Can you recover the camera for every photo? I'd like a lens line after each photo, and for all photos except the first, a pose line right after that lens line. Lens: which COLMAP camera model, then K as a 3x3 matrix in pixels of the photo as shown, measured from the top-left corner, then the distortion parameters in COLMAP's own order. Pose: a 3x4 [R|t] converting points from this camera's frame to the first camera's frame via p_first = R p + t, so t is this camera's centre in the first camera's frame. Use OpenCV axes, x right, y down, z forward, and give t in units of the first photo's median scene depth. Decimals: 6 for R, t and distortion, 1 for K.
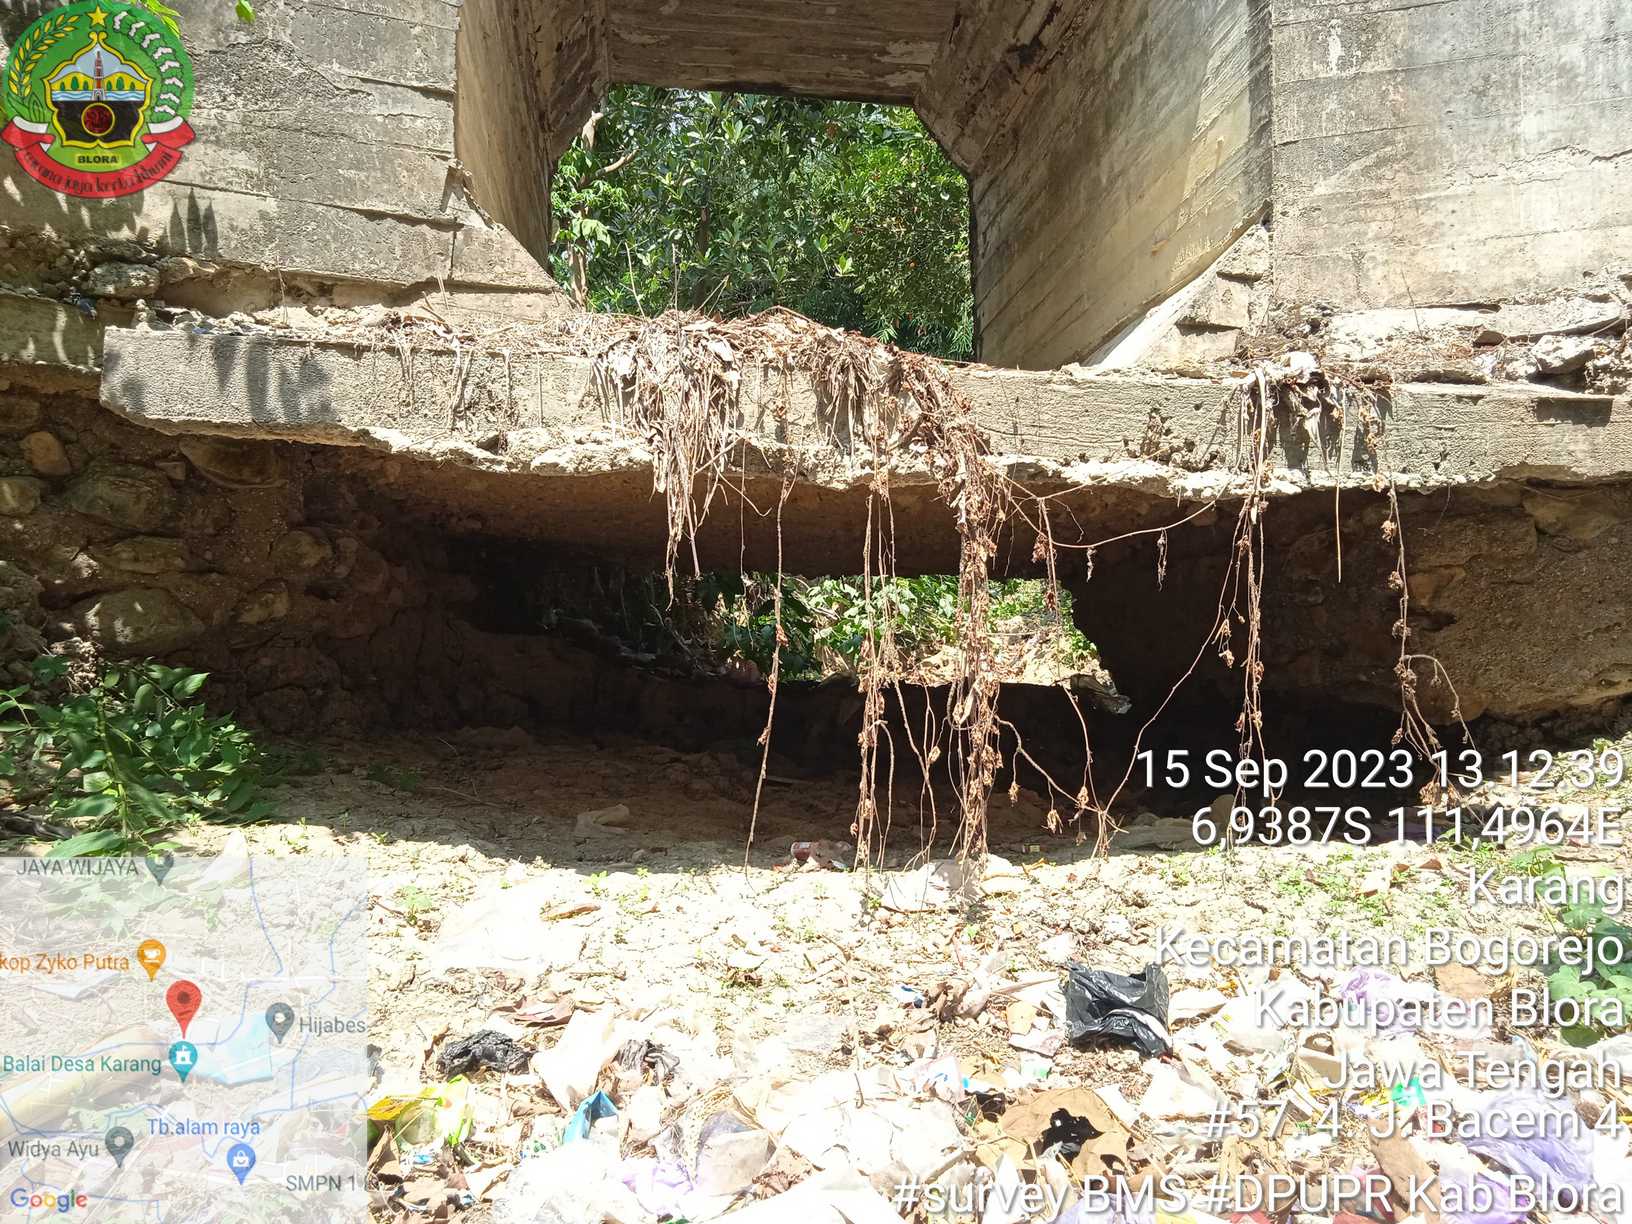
lens RADIAL K [[1343.1, 0, 819.2], [0, 1343.1, 619.3], [0, 0, 1]] dist [0.052176, -0.055213]
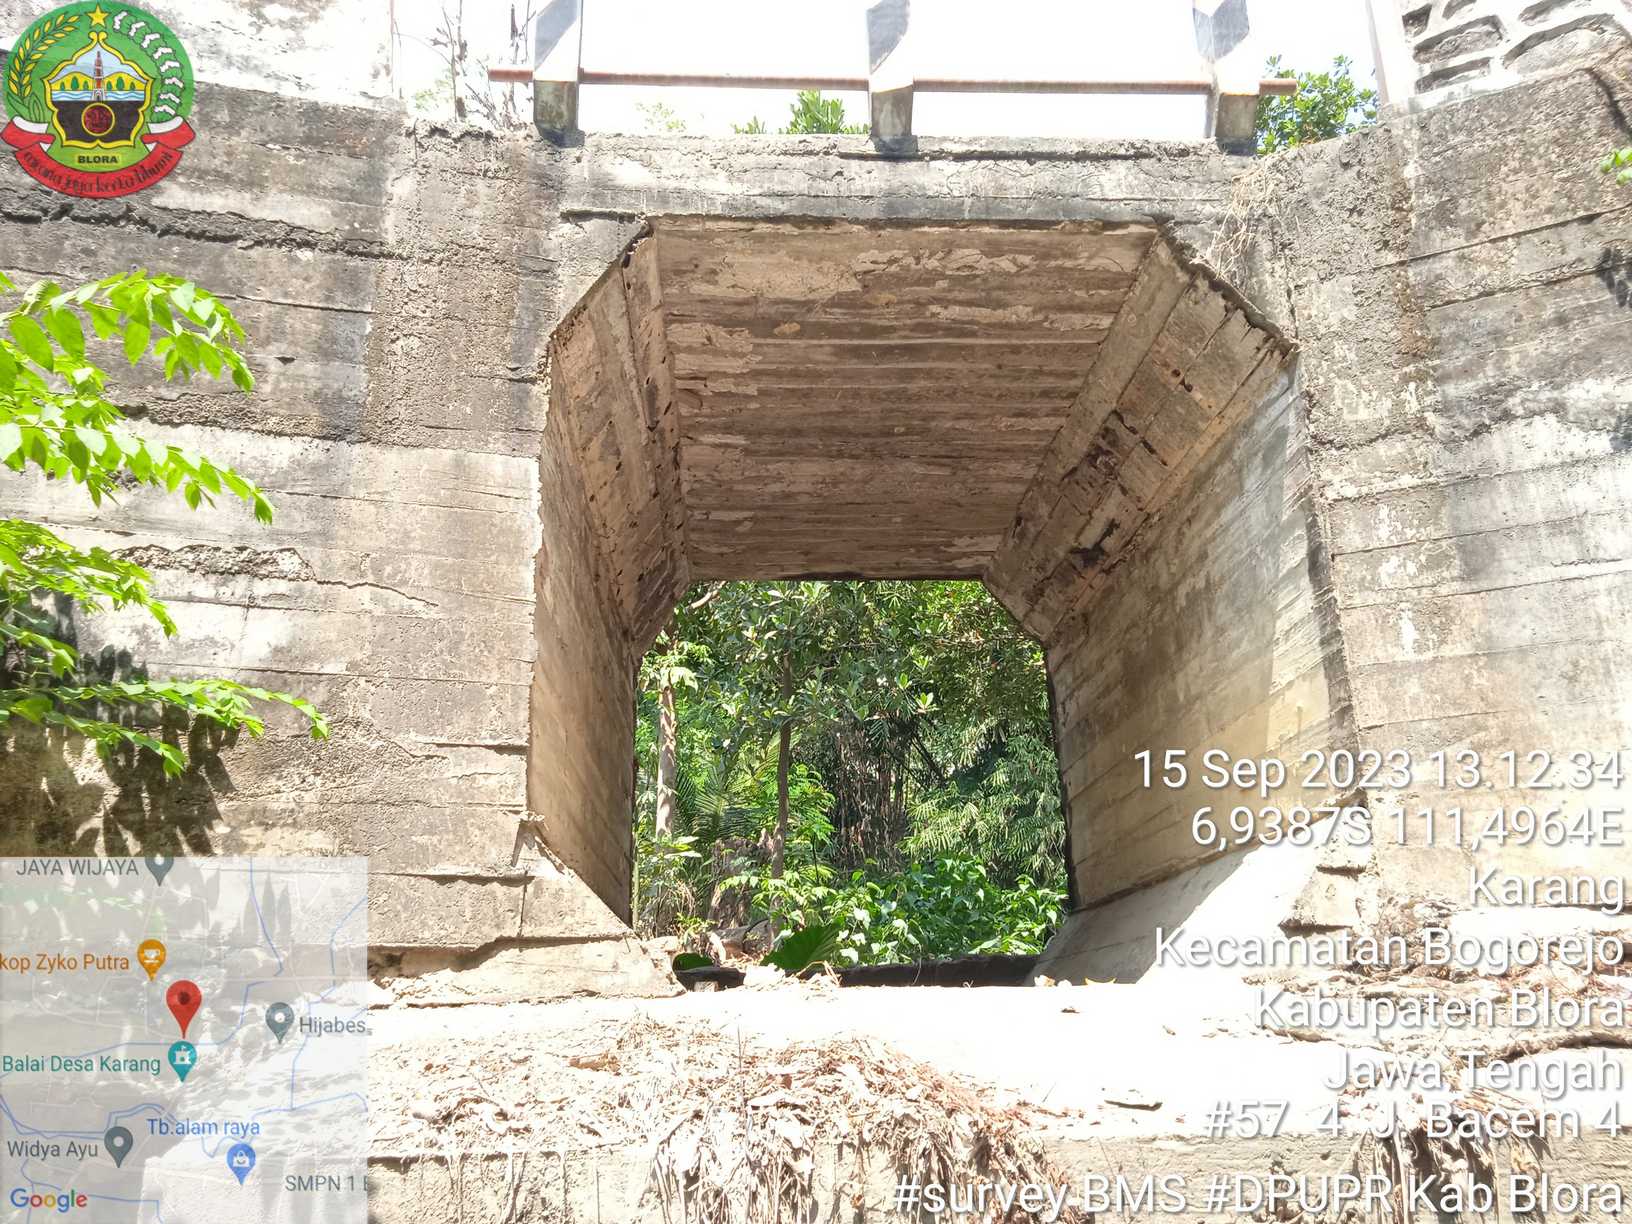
lens RADIAL K [[1329.9, 0, 821.5], [0, 1329.9, 607.2], [0, 0, 1]] dist [0.070063, -0.094618]
pose [[0.996104, -0.060495, -0.064162, 0.023160], [0.044051, 0.971661, -0.232236, -0.267123], [0.076393, 0.228505, 0.970541, 0.022018]]
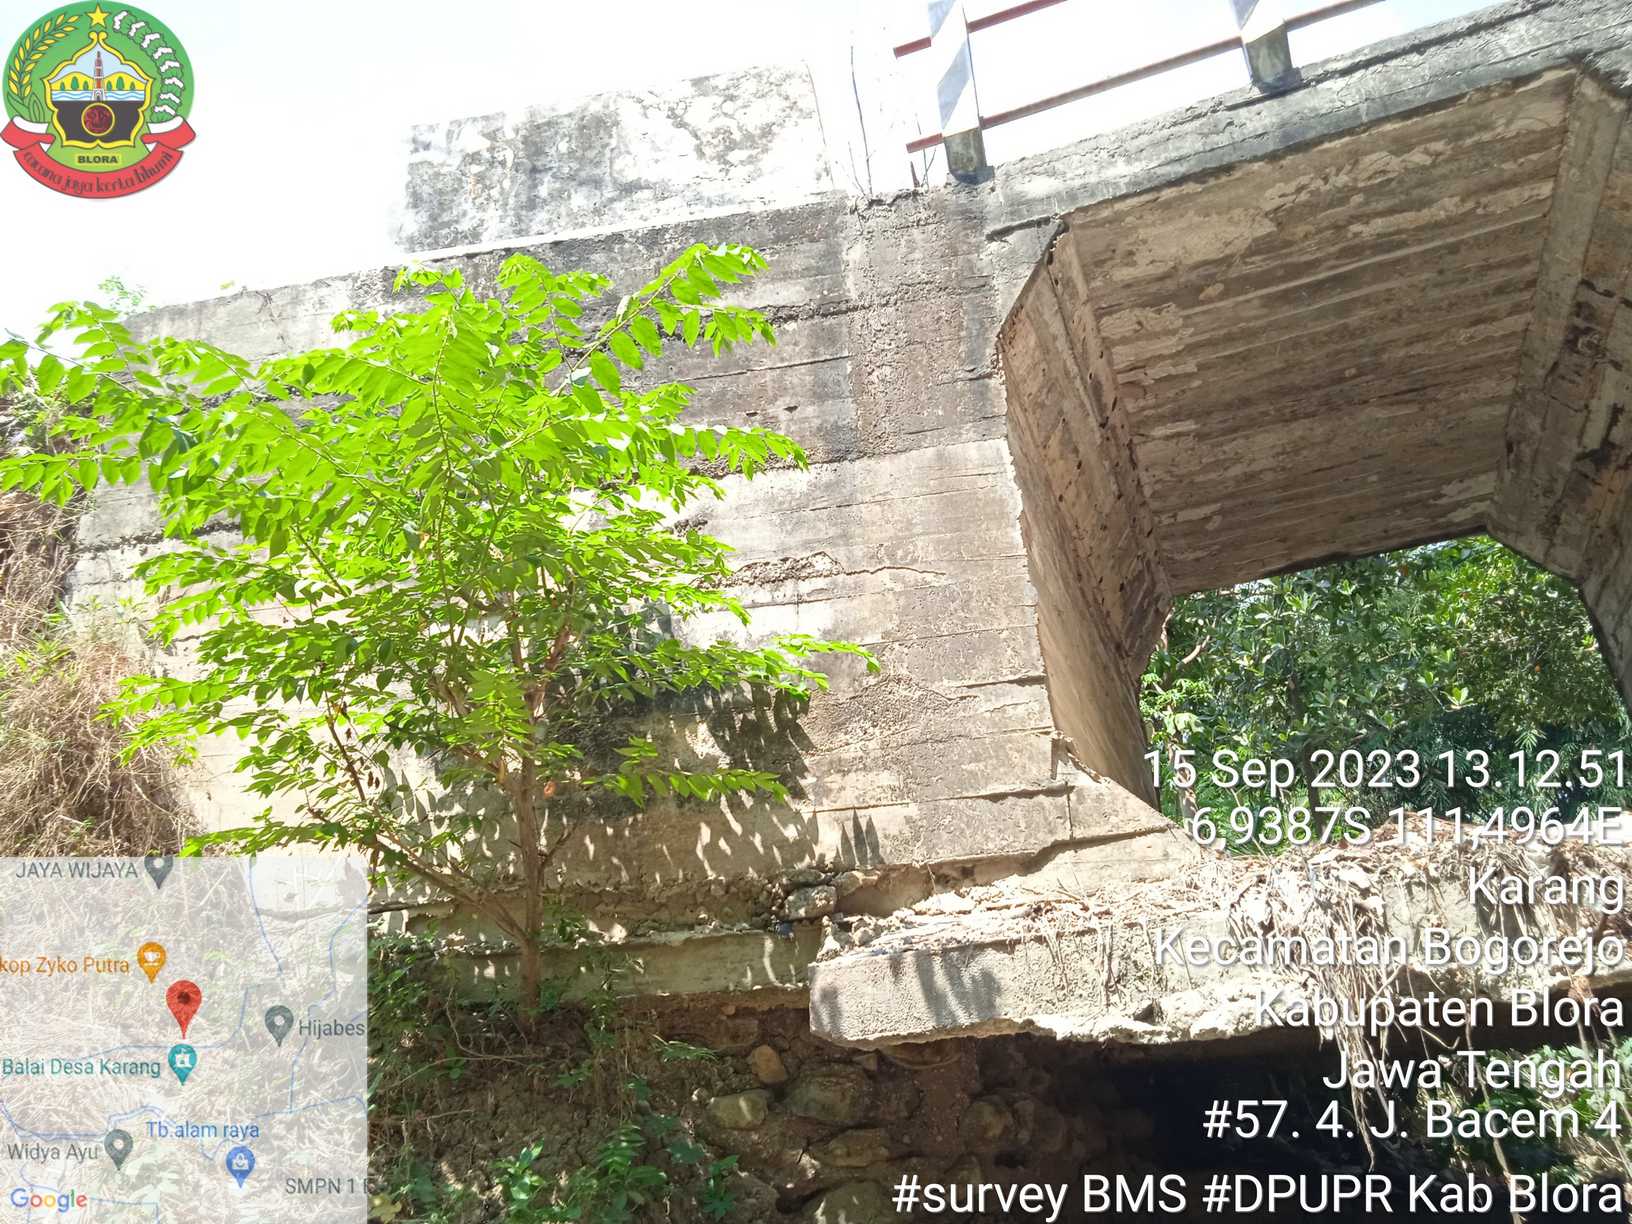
lens RADIAL K [[1343.1, 0, 819.2], [0, 1343.1, 619.3], [0, 0, 1]] dist [0.052176, -0.055213]
pose [[0.882183, -0.269486, -0.386174, 0.011527], [0.121251, 0.922405, -0.366698, -0.046885], [0.455029, 0.276671, 0.846405, -0.052066]]
